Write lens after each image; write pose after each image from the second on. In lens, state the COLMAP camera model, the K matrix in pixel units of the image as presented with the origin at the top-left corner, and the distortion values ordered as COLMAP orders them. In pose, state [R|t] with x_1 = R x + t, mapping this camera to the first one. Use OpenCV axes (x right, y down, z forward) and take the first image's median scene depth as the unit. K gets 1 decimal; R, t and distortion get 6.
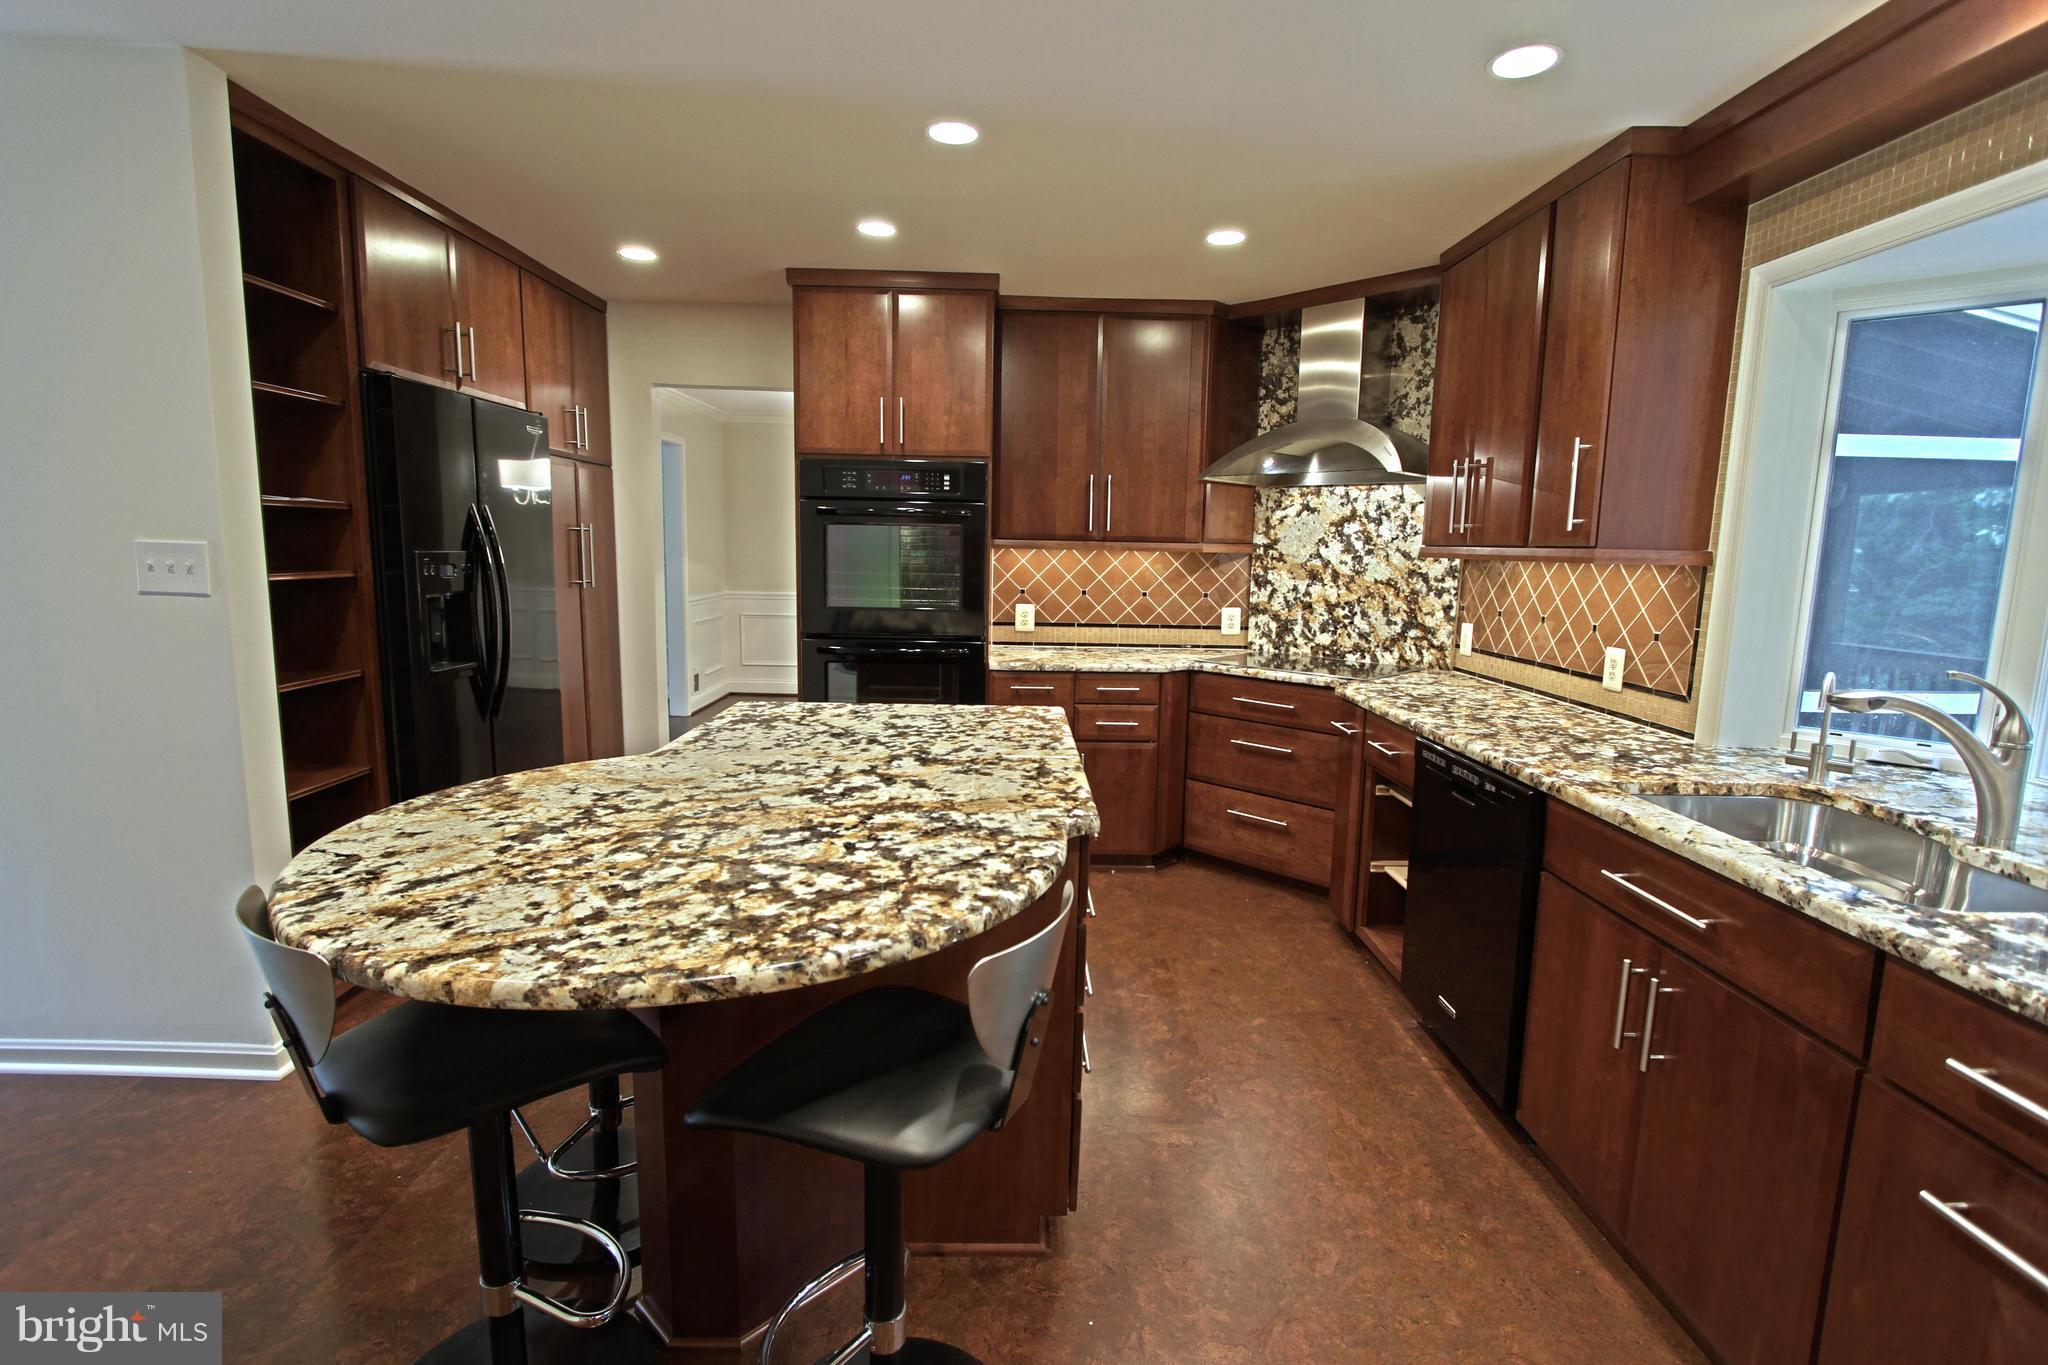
lens RADIAL K [[943.2, 0, 1024.3], [0, 943.2, 679.7], [0, 0, 1]] dist [-0.017236, 0.000940]
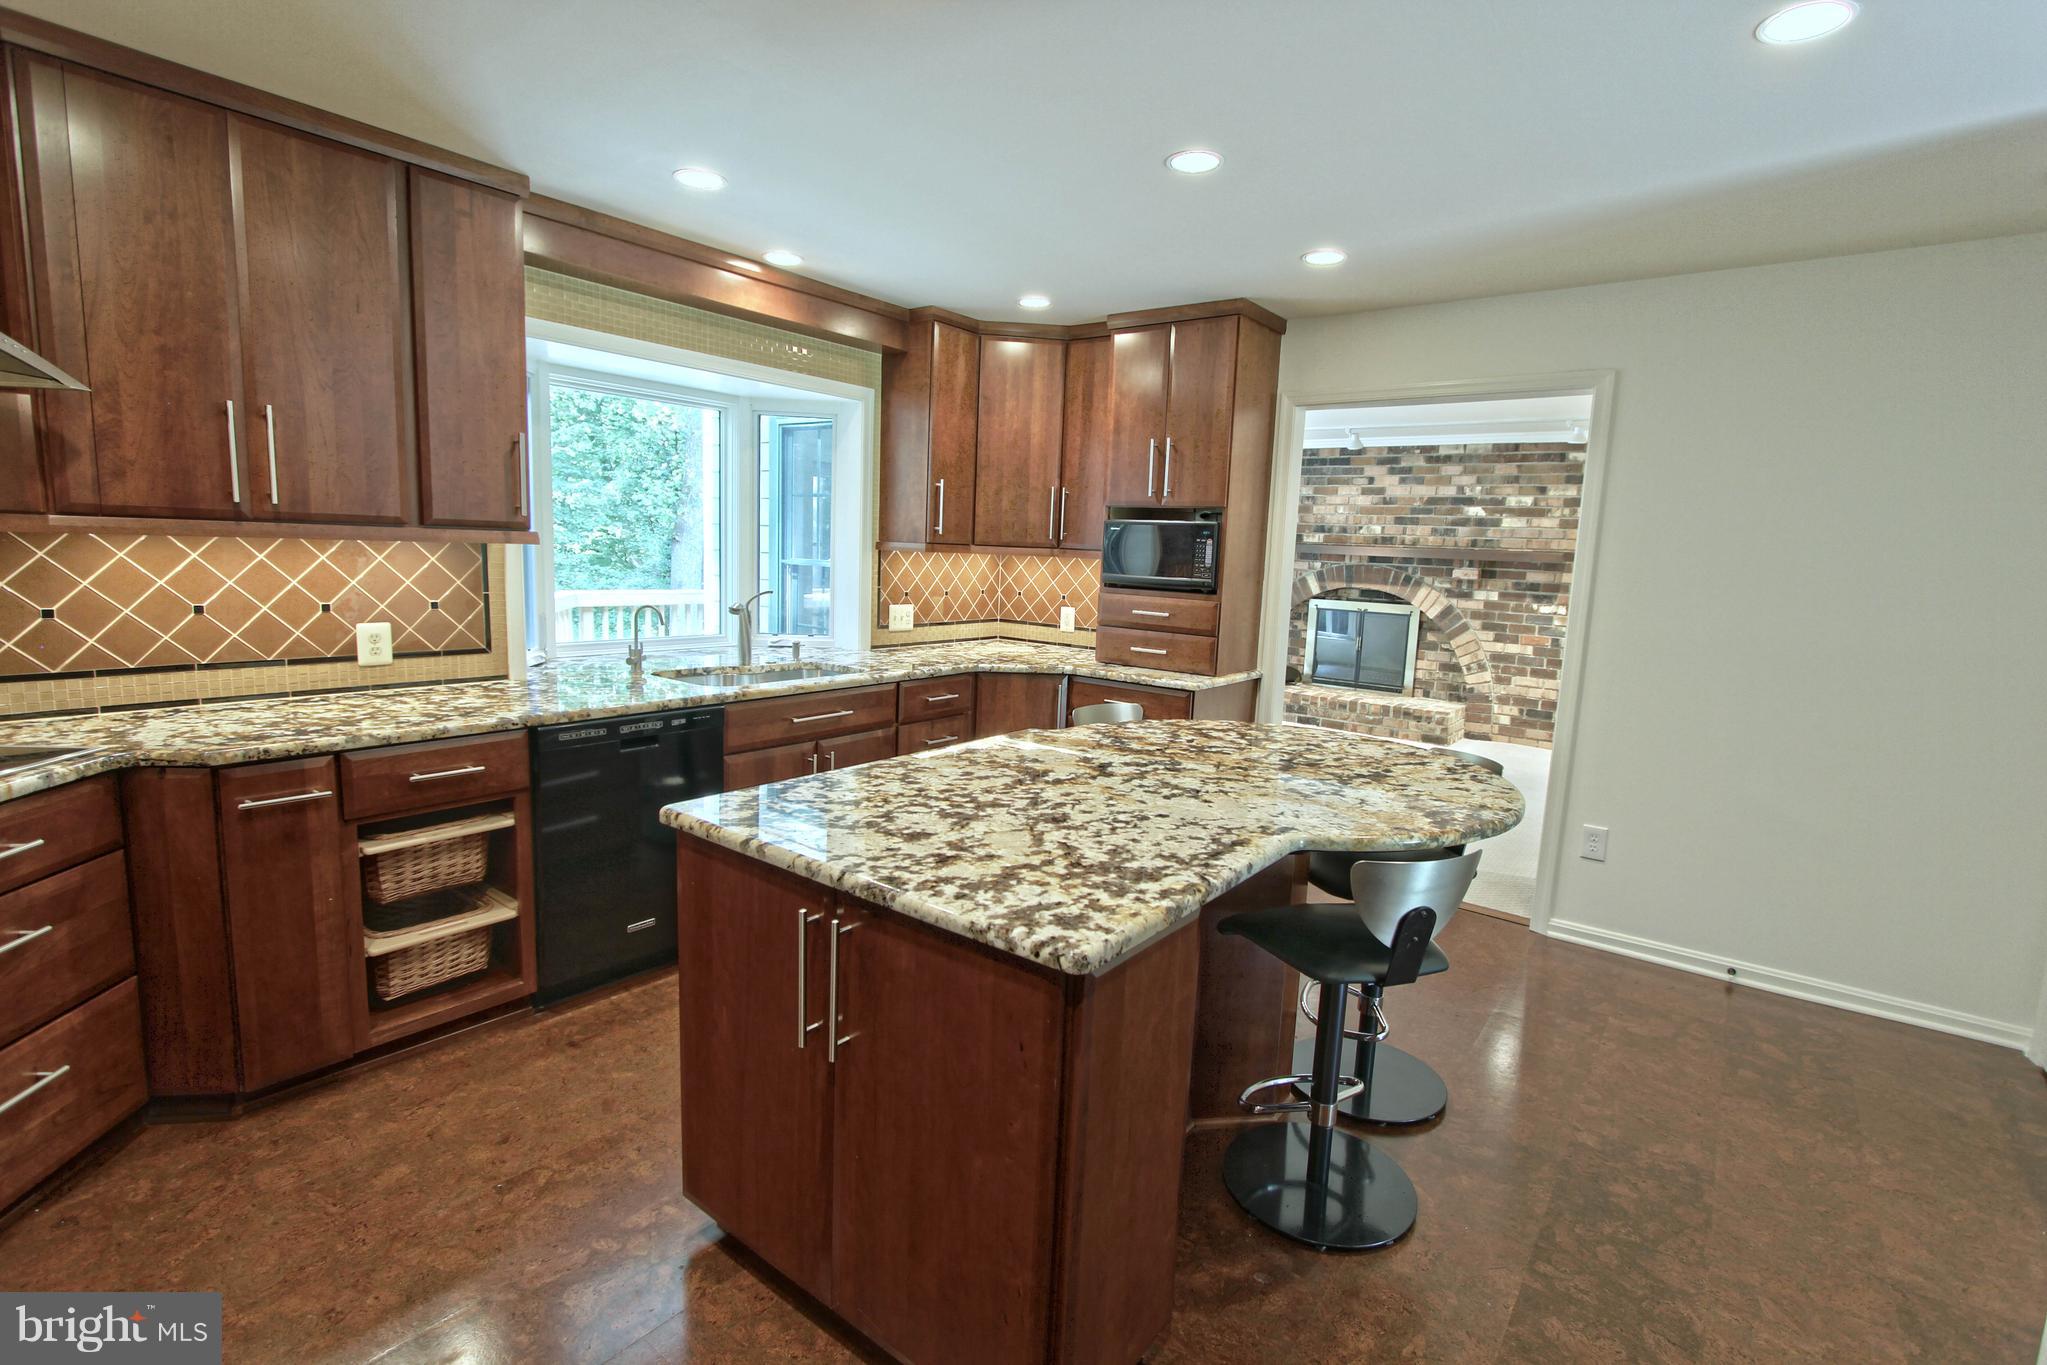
lens RADIAL K [[942.8, 0, 1027.0], [0, 942.8, 680.8], [0, 0, 1]] dist [-0.017236, 0.000940]
pose [[-0.765105, -0.130445, 0.630554, -0.541854], [0.045139, 0.965990, 0.254610, -0.196464], [-0.642321, 0.223266, -0.733196, 1.290686]]
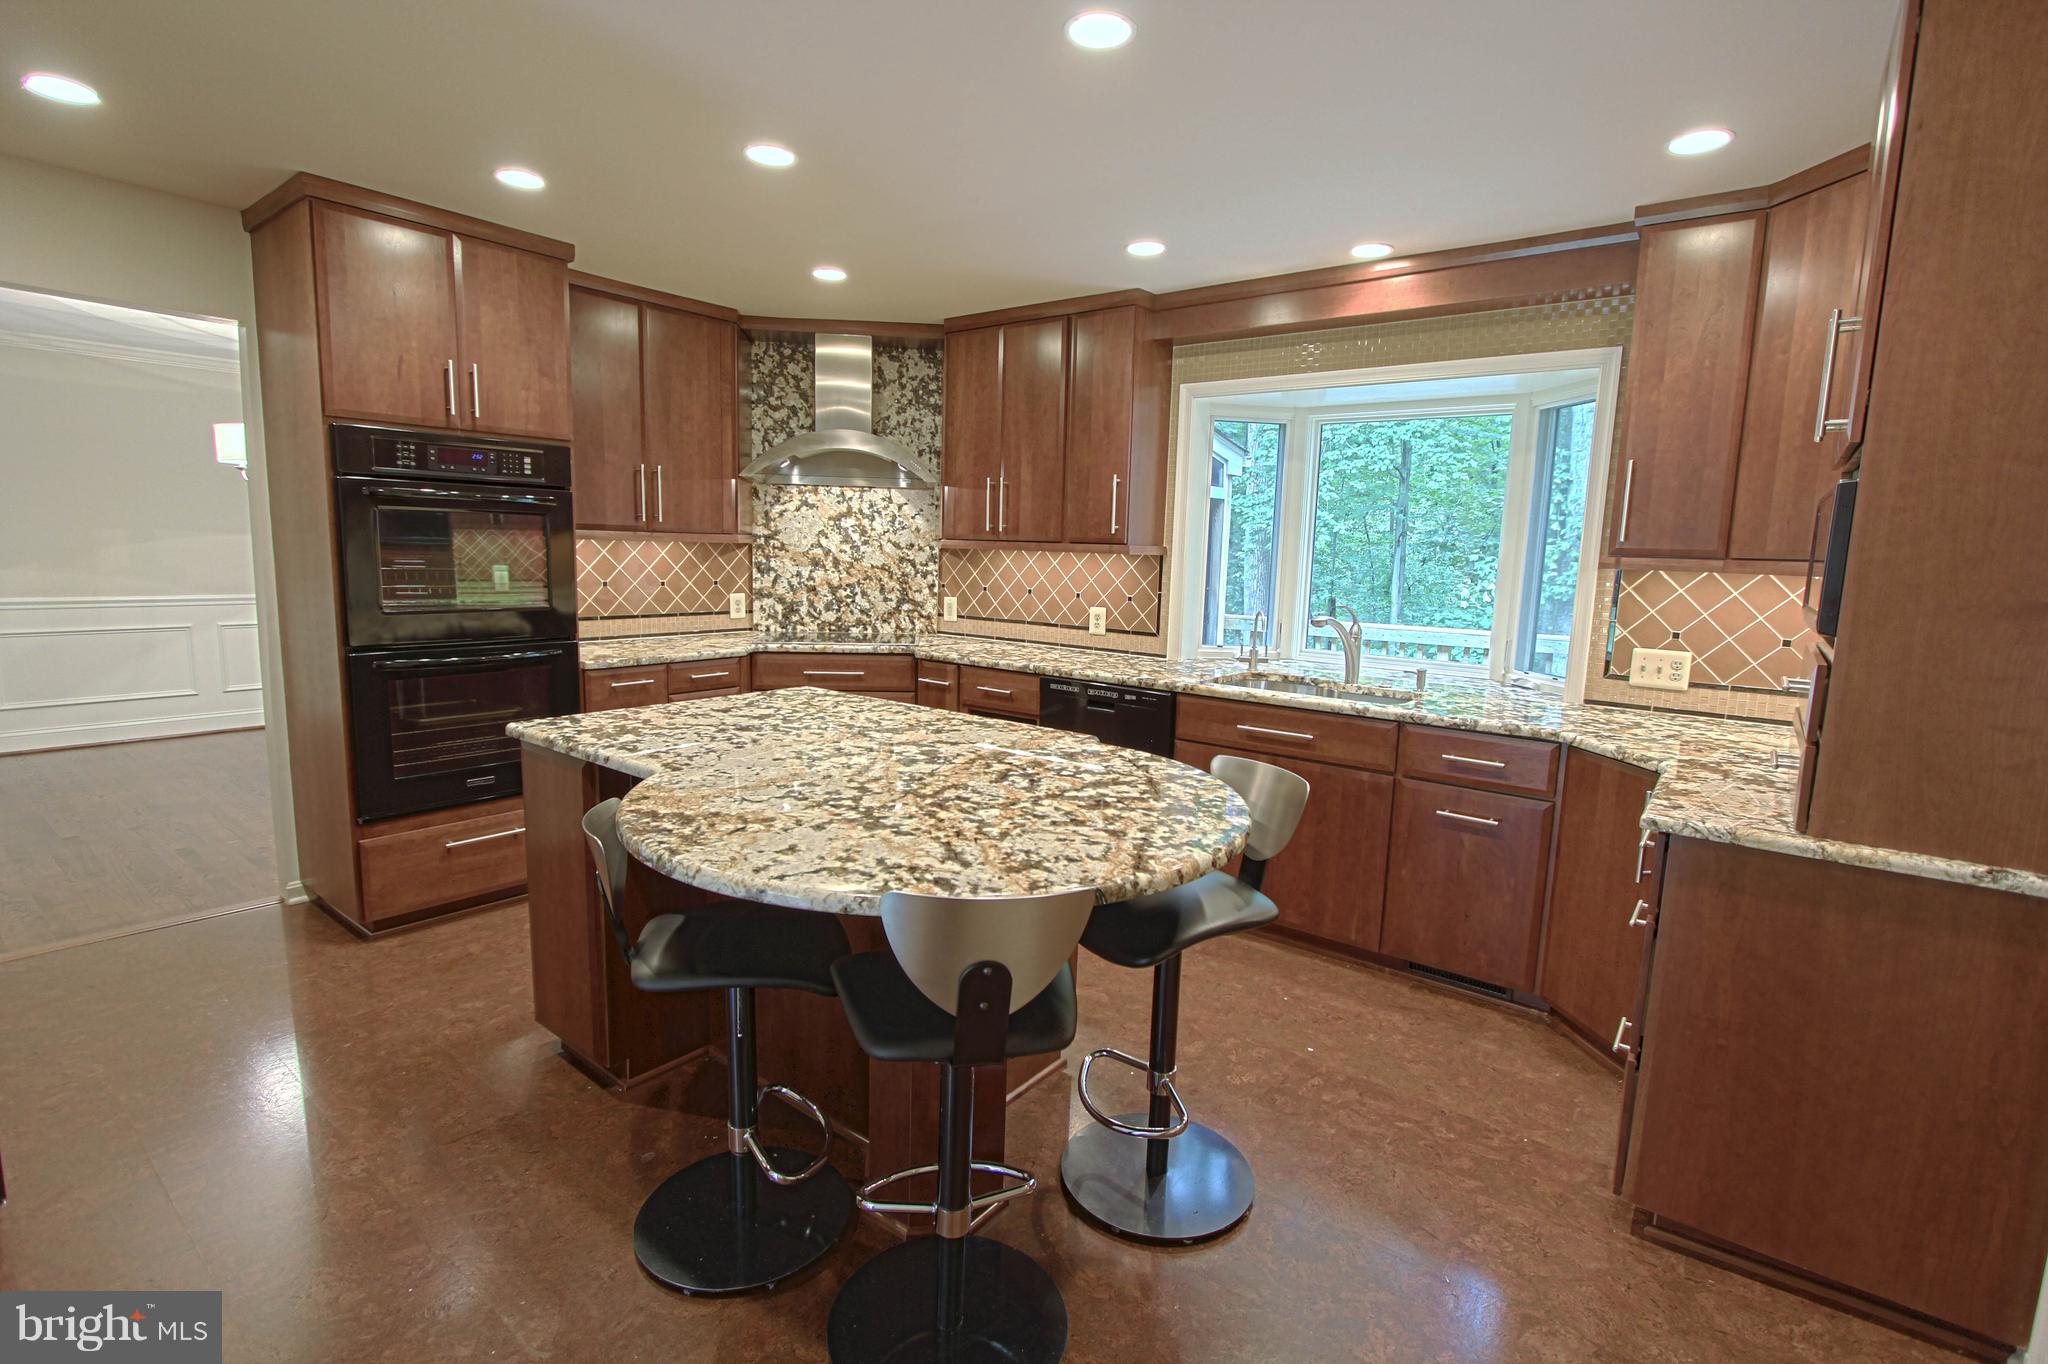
lens RADIAL K [[943.2, 0, 1027.7], [0, 943.2, 682.0], [0, 0, 1]] dist [-0.017236, 0.000940]
pose [[0.626431, -0.111987, 0.771390, -0.665157], [0.093937, 0.993259, 0.067912, -0.027782], [-0.773796, 0.029920, 0.632728, 0.098745]]
